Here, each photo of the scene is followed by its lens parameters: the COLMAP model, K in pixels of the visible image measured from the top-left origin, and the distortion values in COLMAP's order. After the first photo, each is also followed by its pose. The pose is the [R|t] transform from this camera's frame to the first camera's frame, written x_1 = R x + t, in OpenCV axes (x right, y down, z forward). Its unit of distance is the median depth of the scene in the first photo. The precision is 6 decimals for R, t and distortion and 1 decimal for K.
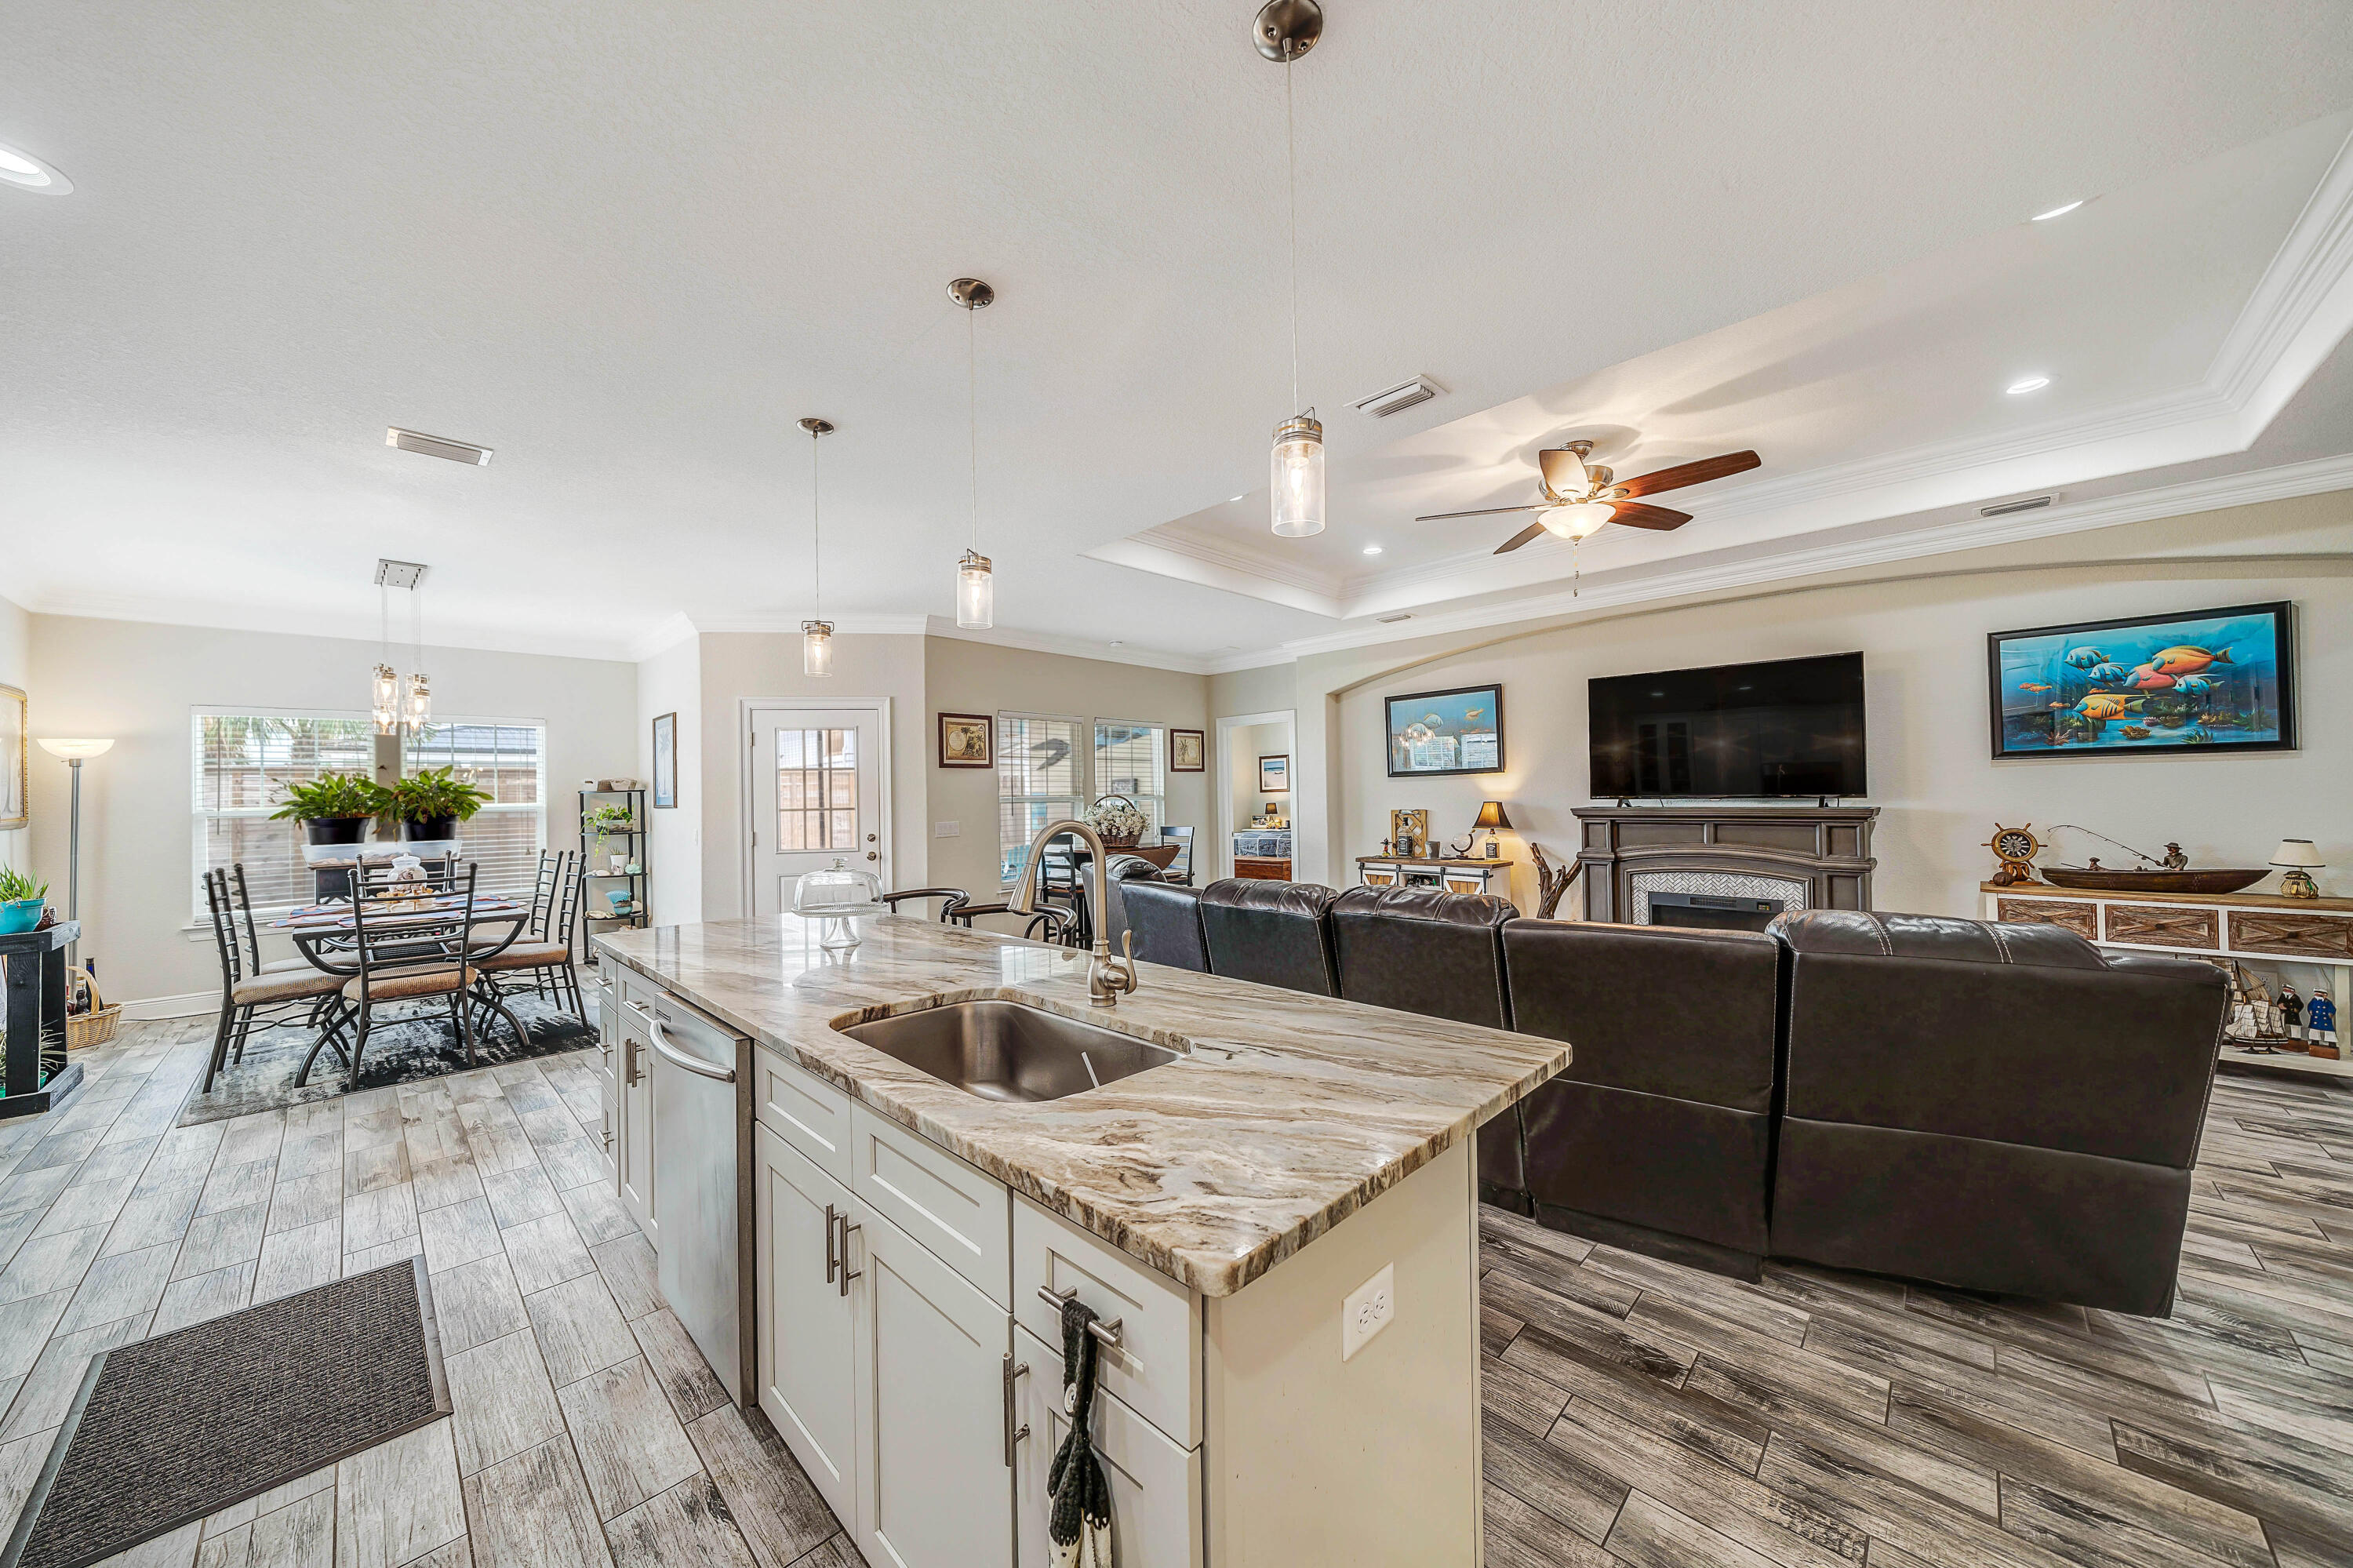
lens RADIAL K [[813.4, 0, 1153.3], [0, 813.4, 785.8], [0, 0, 1]] dist [-0.002673, -0.000361]
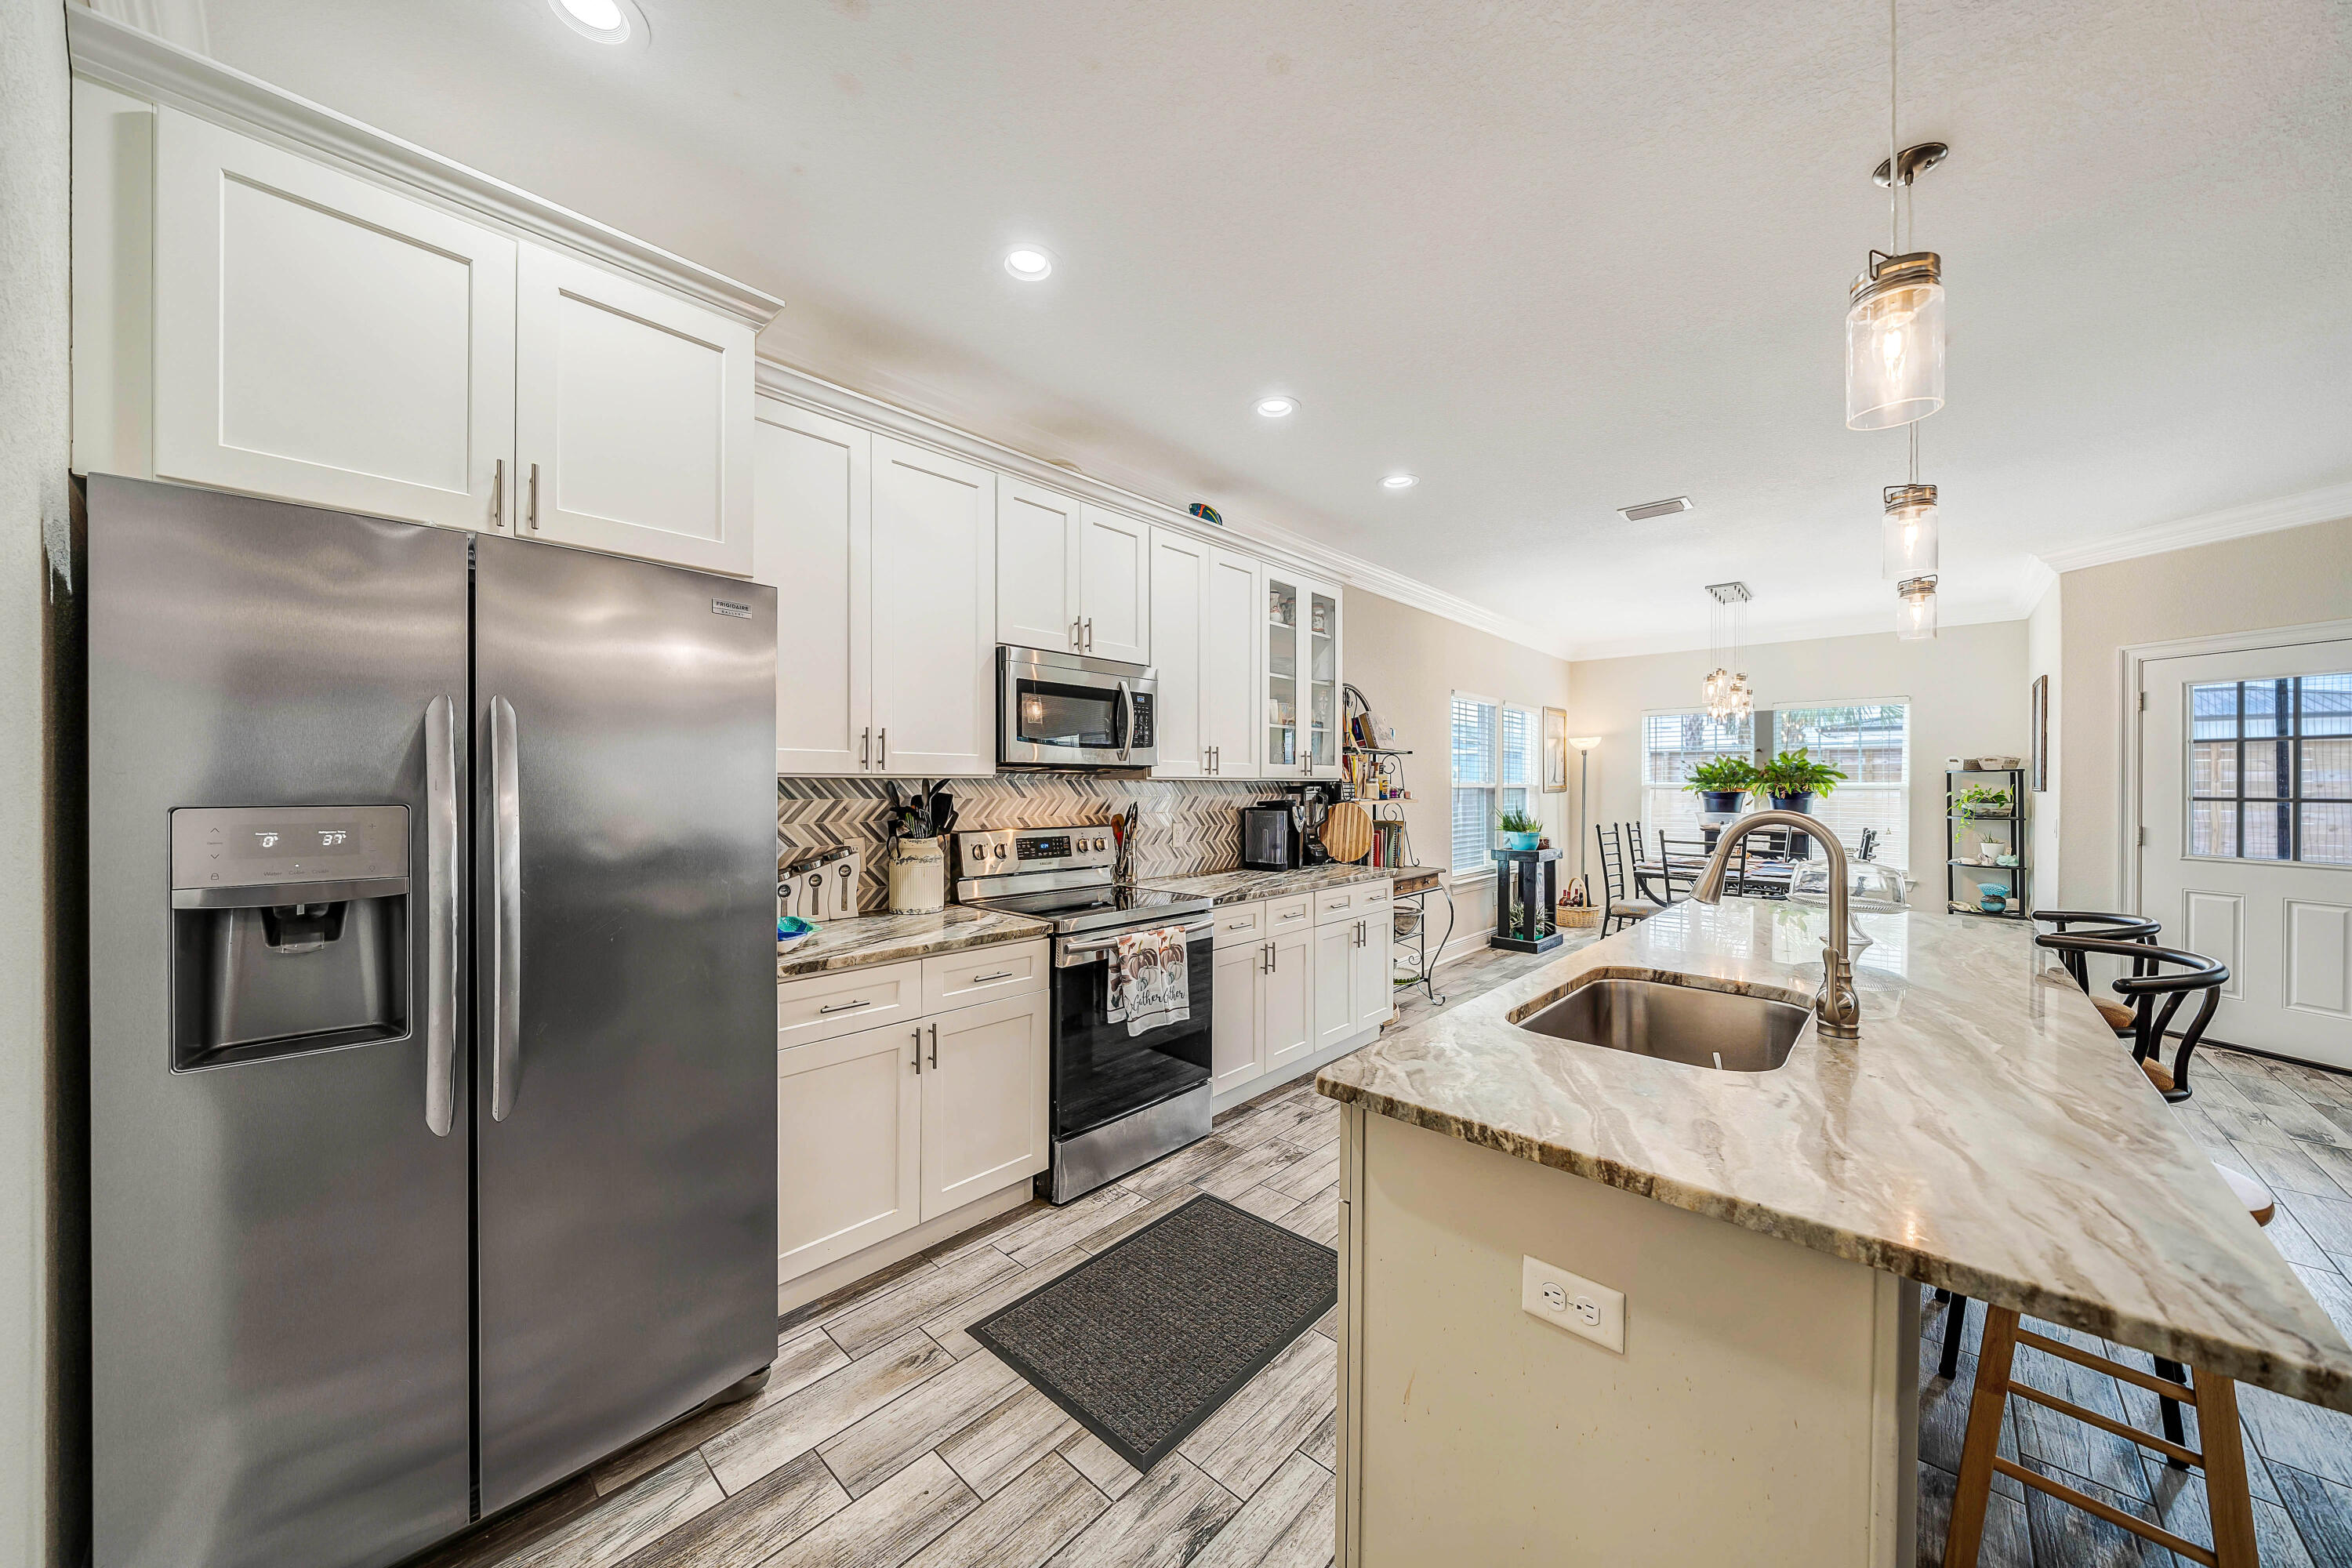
lens RADIAL K [[813.0, 0, 1159.3], [0, 813.0, 785.8], [0, 0, 1]] dist [-0.002673, -0.000361]
pose [[0.034778, 0.021534, -0.999163, 0.266901], [0.007268, 0.999736, 0.021799, -0.003432], [0.999369, -0.008020, 0.034612, 0.100273]]
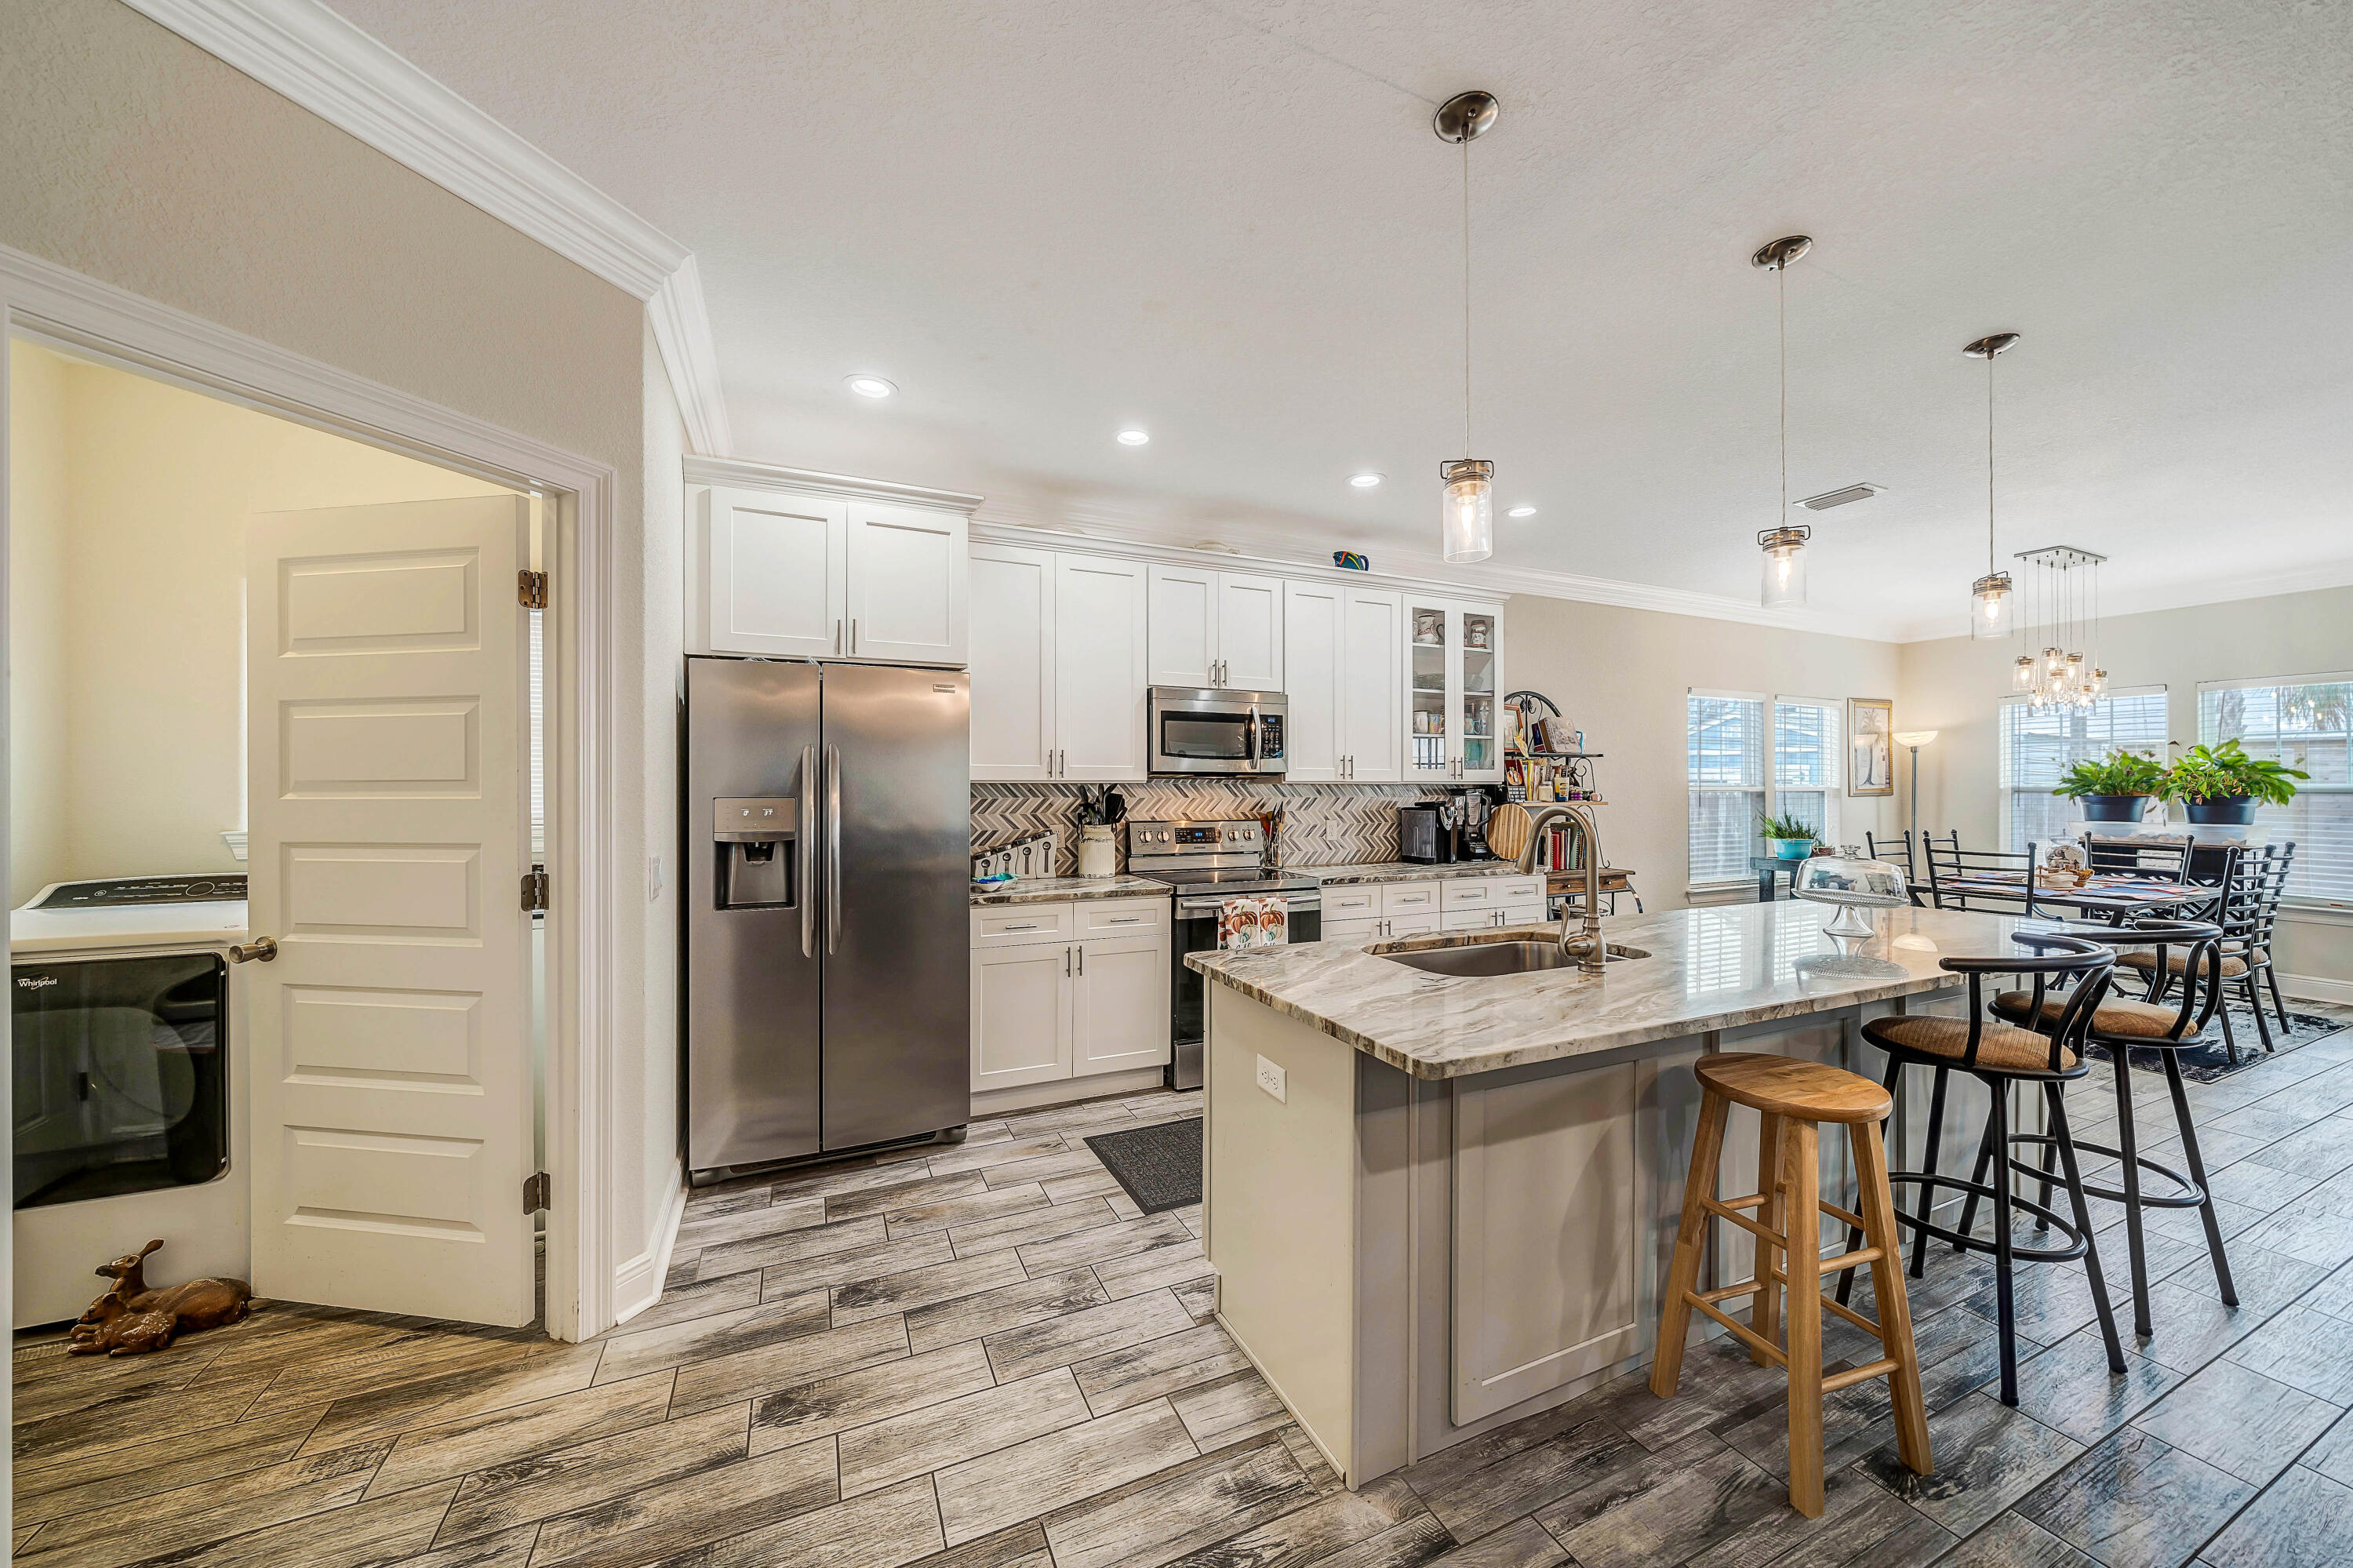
lens RADIAL K [[813.4, 0, 1158.1], [0, 813.4, 785.5], [0, 0, 1]] dist [-0.002673, -0.000361]
pose [[-0.358597, 0.016368, -0.933349, 0.433081], [0.015666, 0.999811, 0.011515, -0.003714], [0.933361, -0.010493, -0.358786, 0.305810]]
